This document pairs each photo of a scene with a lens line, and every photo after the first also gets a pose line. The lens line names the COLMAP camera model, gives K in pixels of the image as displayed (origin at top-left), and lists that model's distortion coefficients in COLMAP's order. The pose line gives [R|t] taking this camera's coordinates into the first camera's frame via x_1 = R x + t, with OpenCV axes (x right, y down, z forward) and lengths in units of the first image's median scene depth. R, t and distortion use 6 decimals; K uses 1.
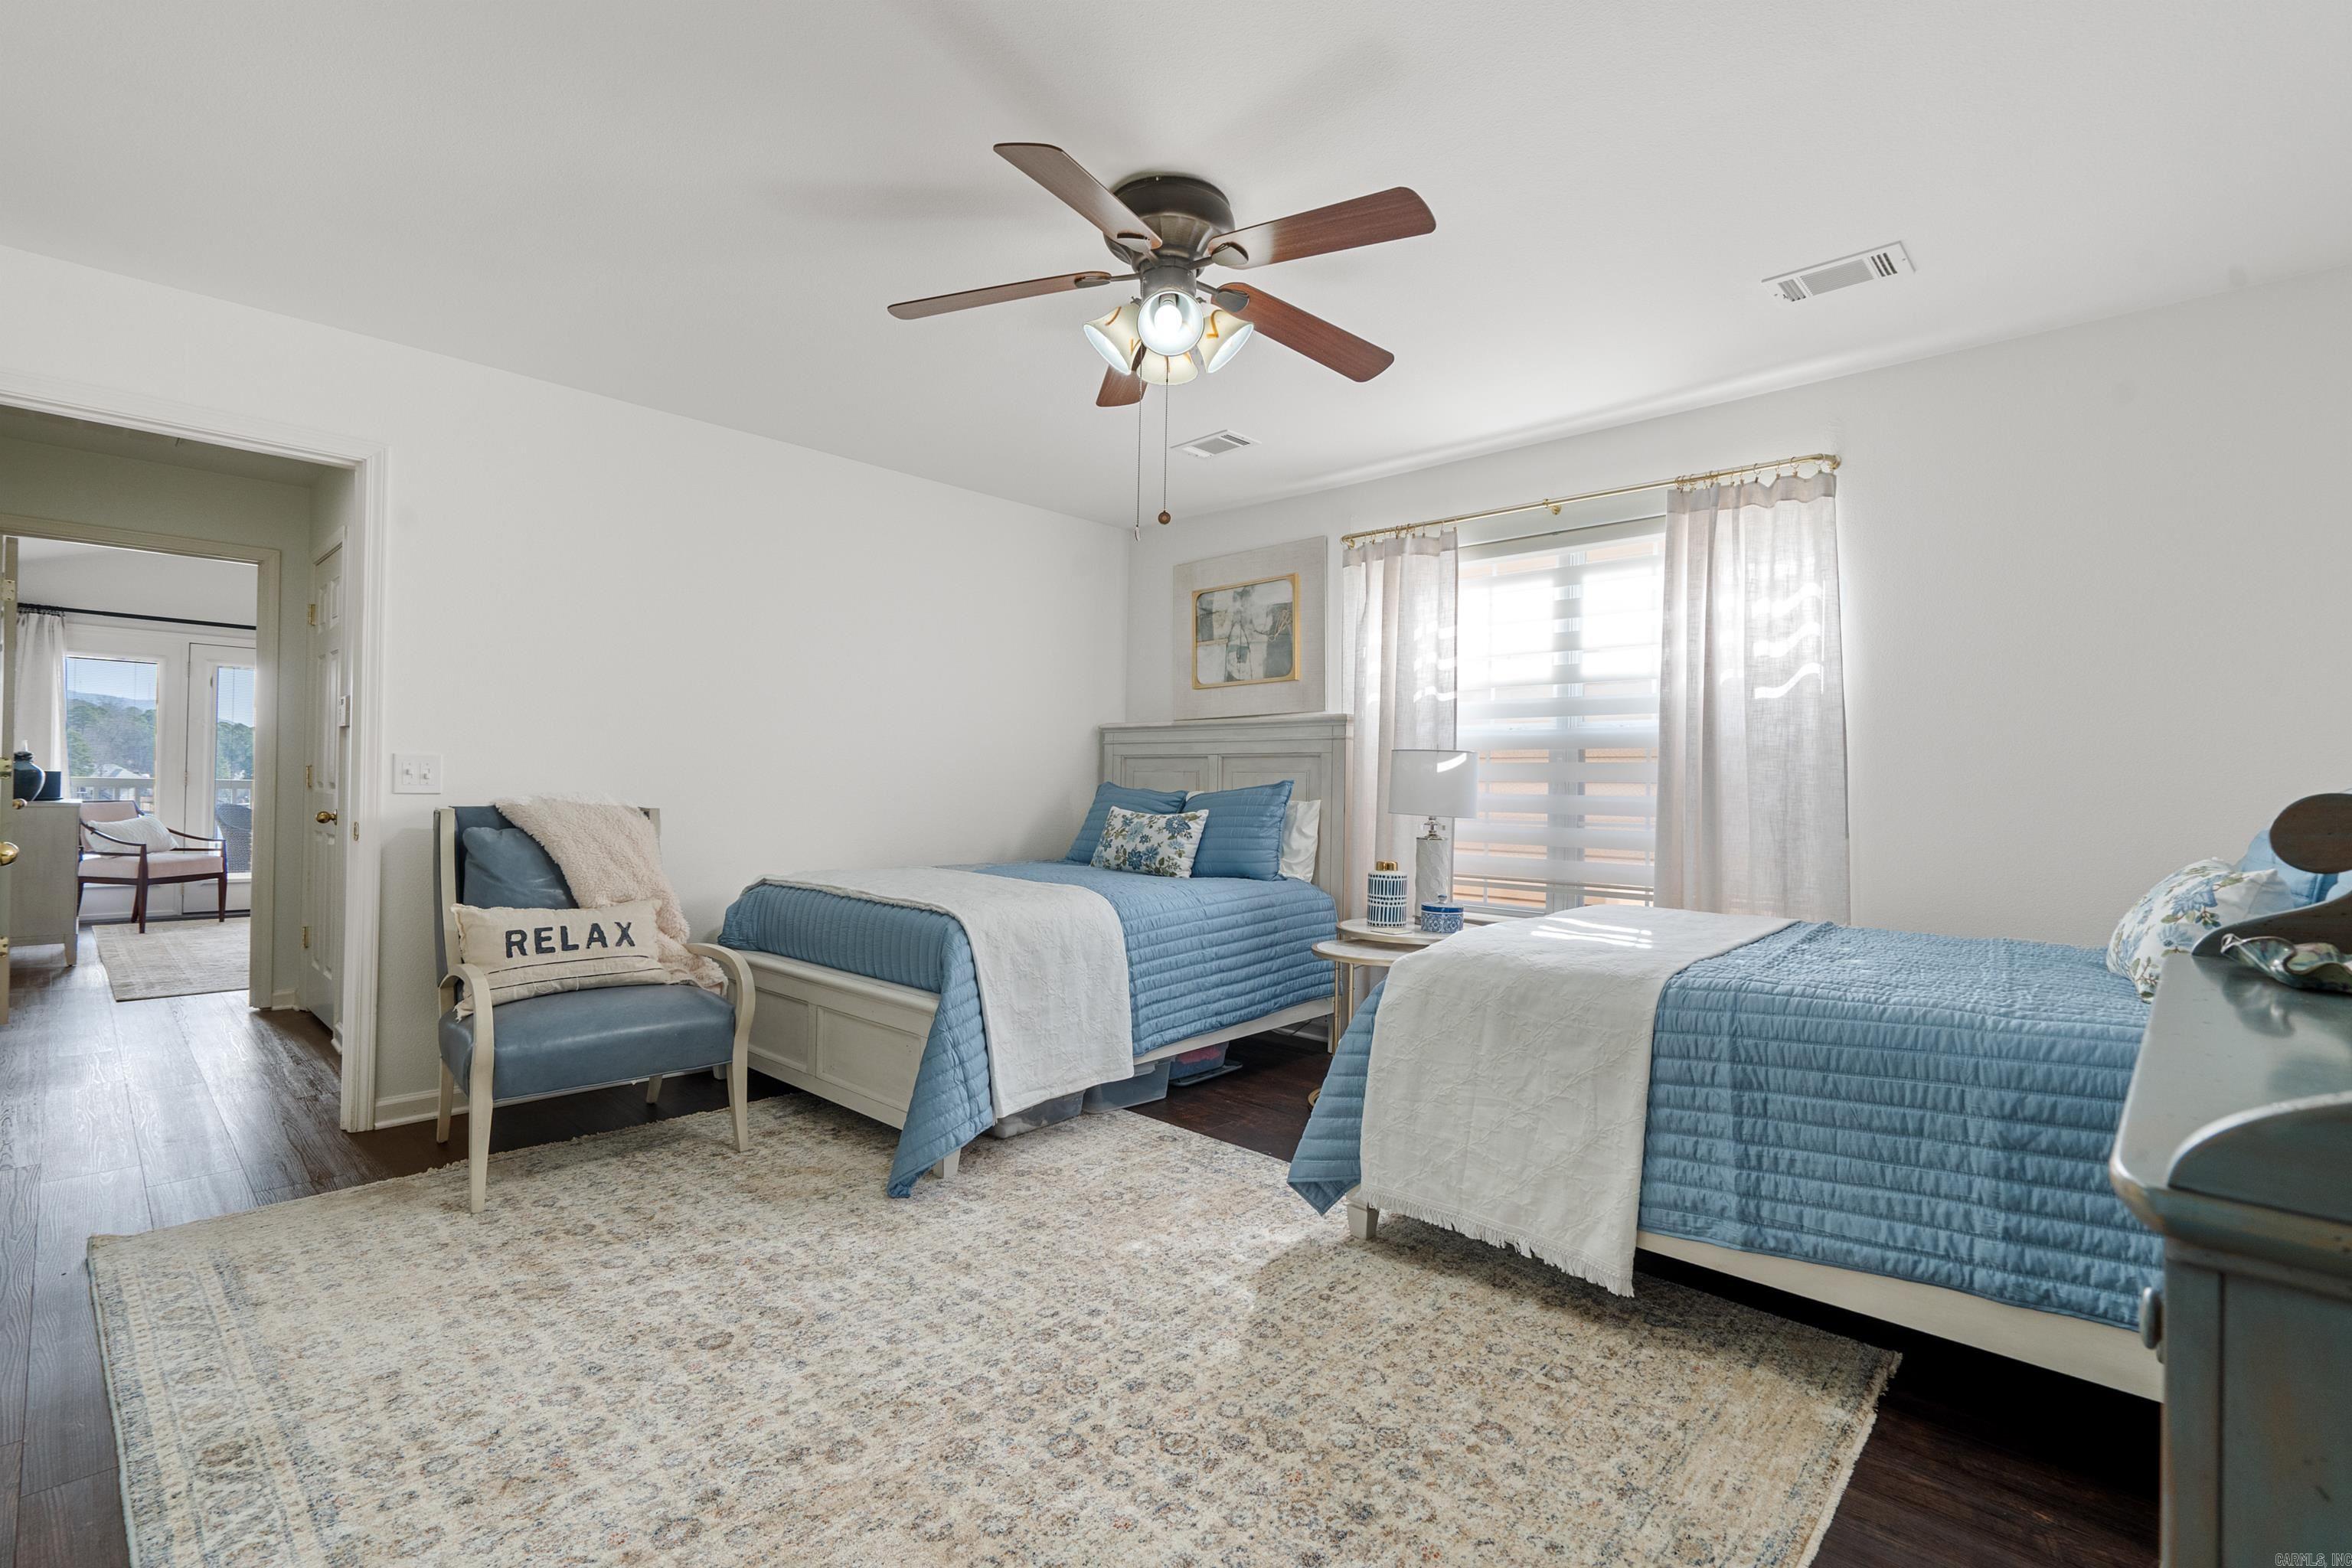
lens RADIAL K [[1077.2, 0, 1187.6], [0, 1077.2, 790.3], [0, 0, 1]] dist [-0.008773, 0.001823]
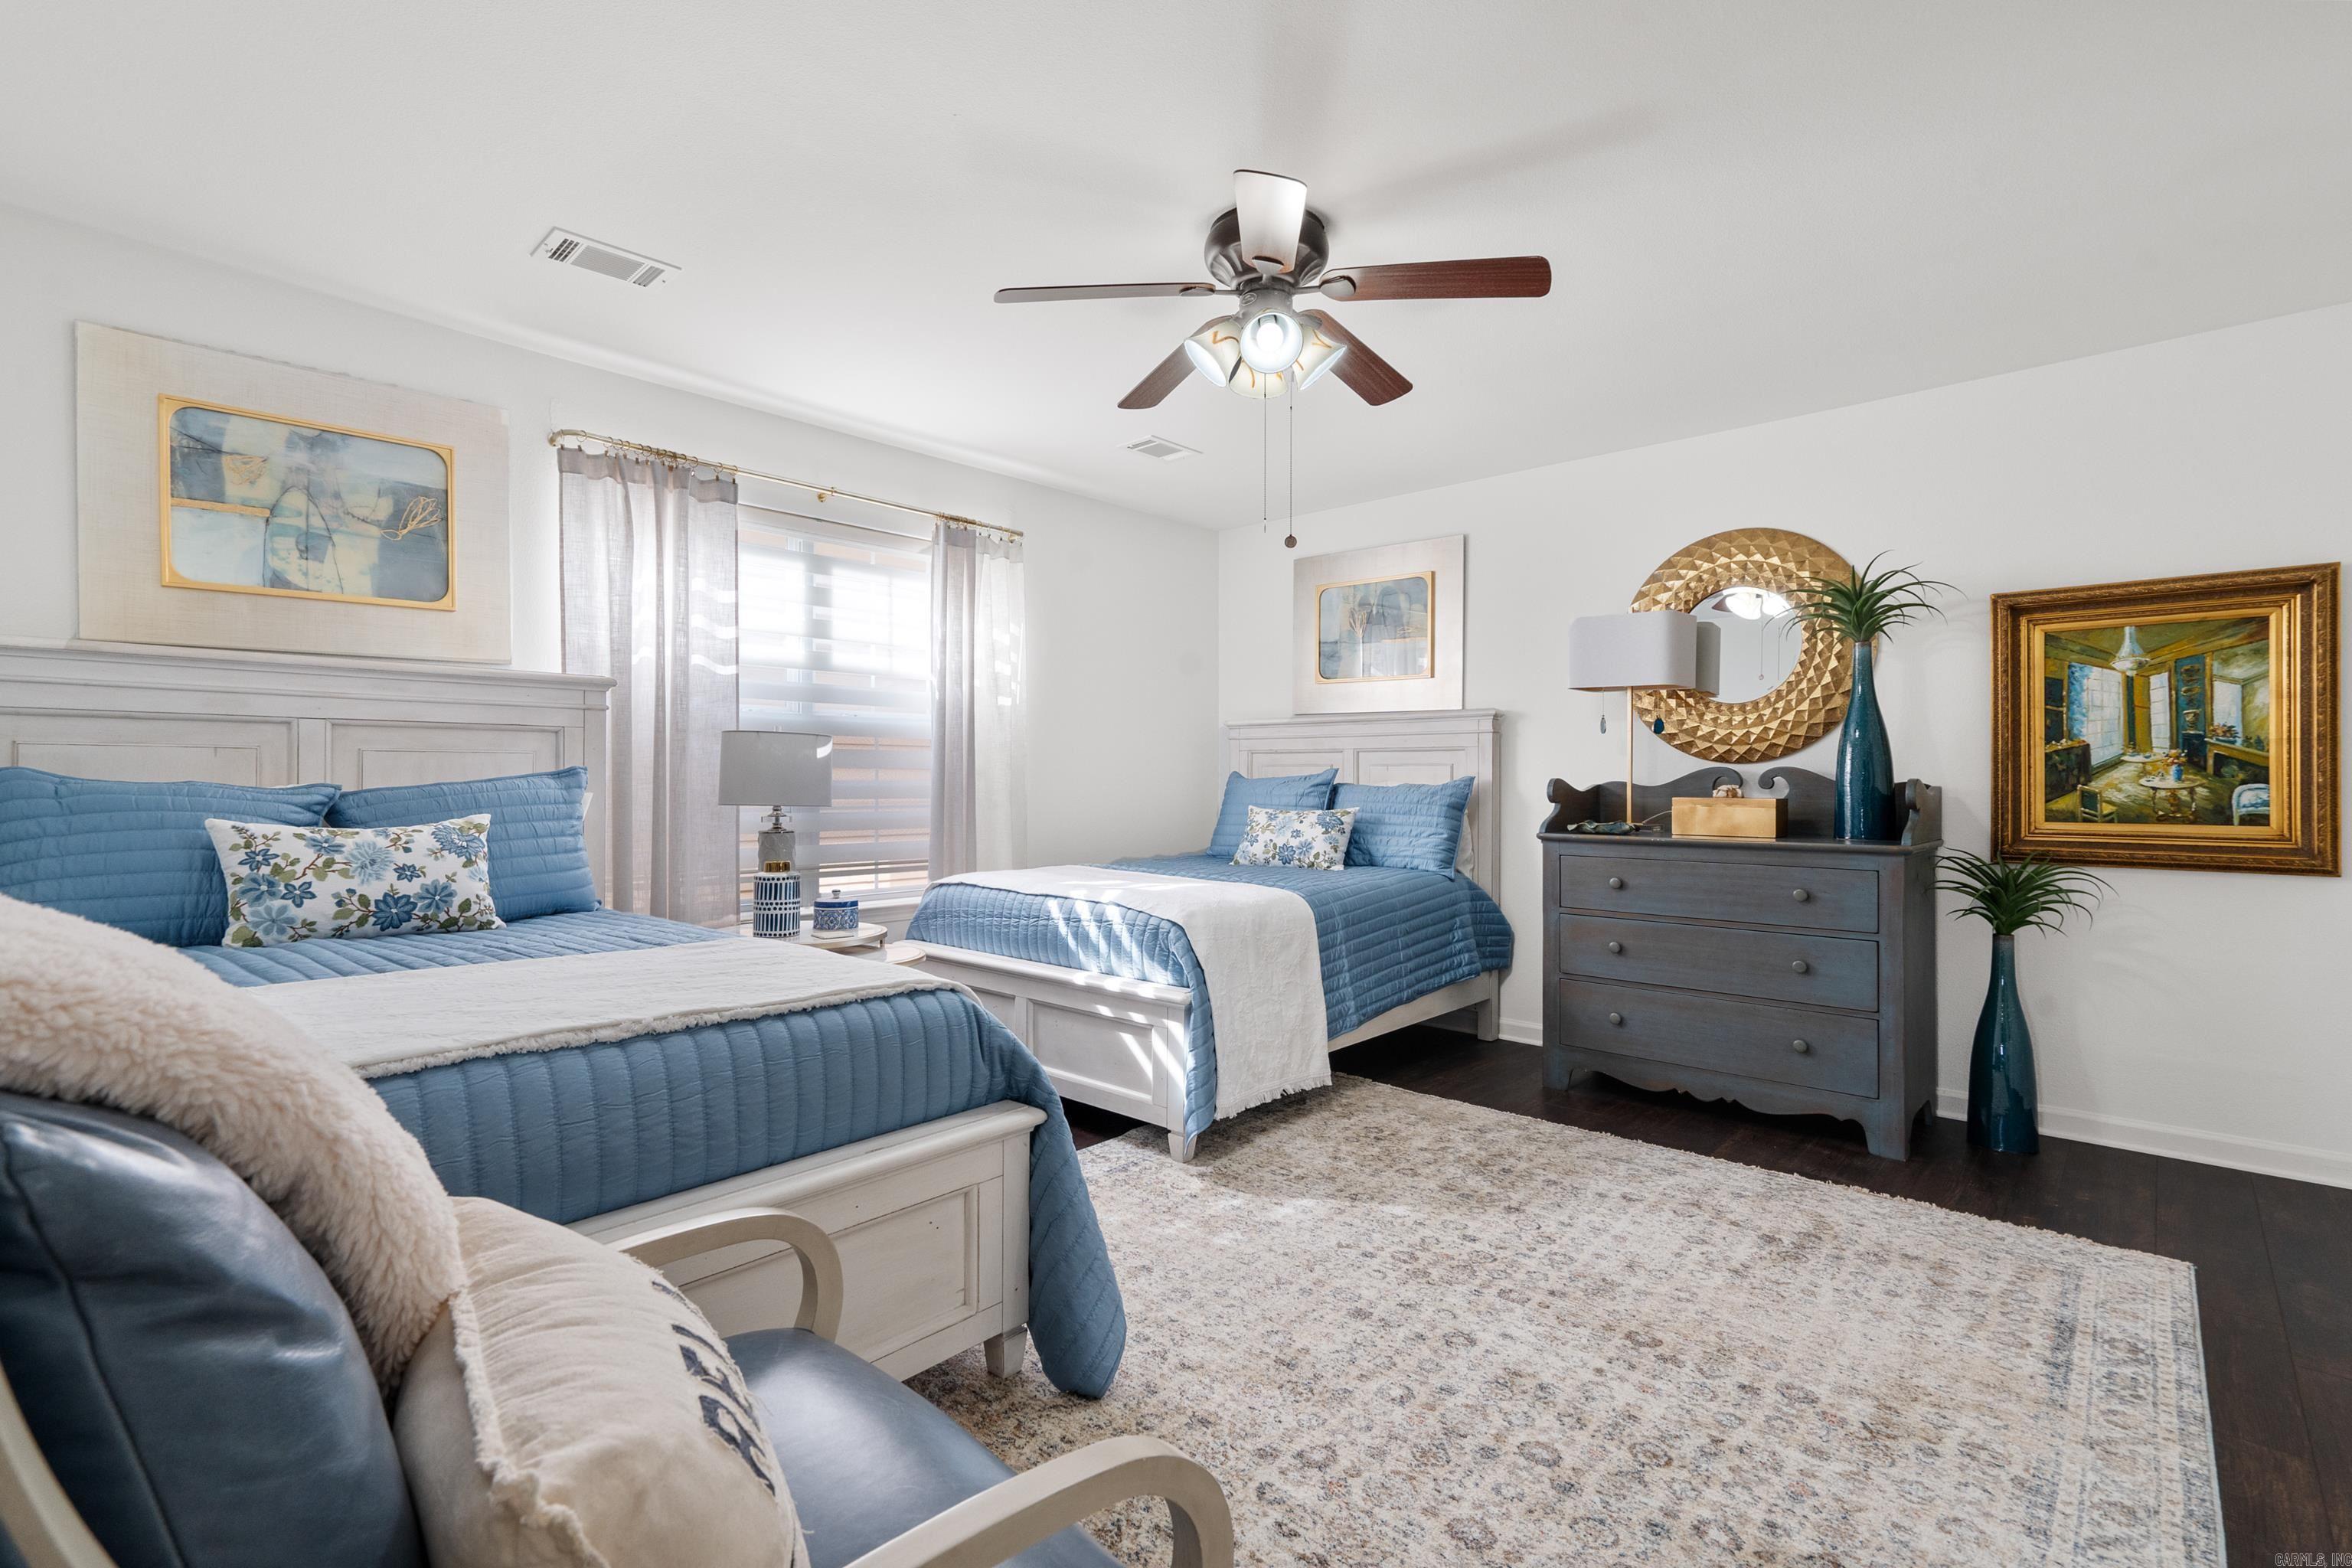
lens RADIAL K [[1077.2, 0, 1148.7], [0, 1077.2, 783.8], [0, 0, 1]] dist [-0.008773, 0.001823]
pose [[-0.008095, -0.023042, 0.999702, -0.750807], [-0.004646, 0.999725, 0.023005, -0.019110], [-0.999956, -0.004459, -0.008200, 0.779850]]
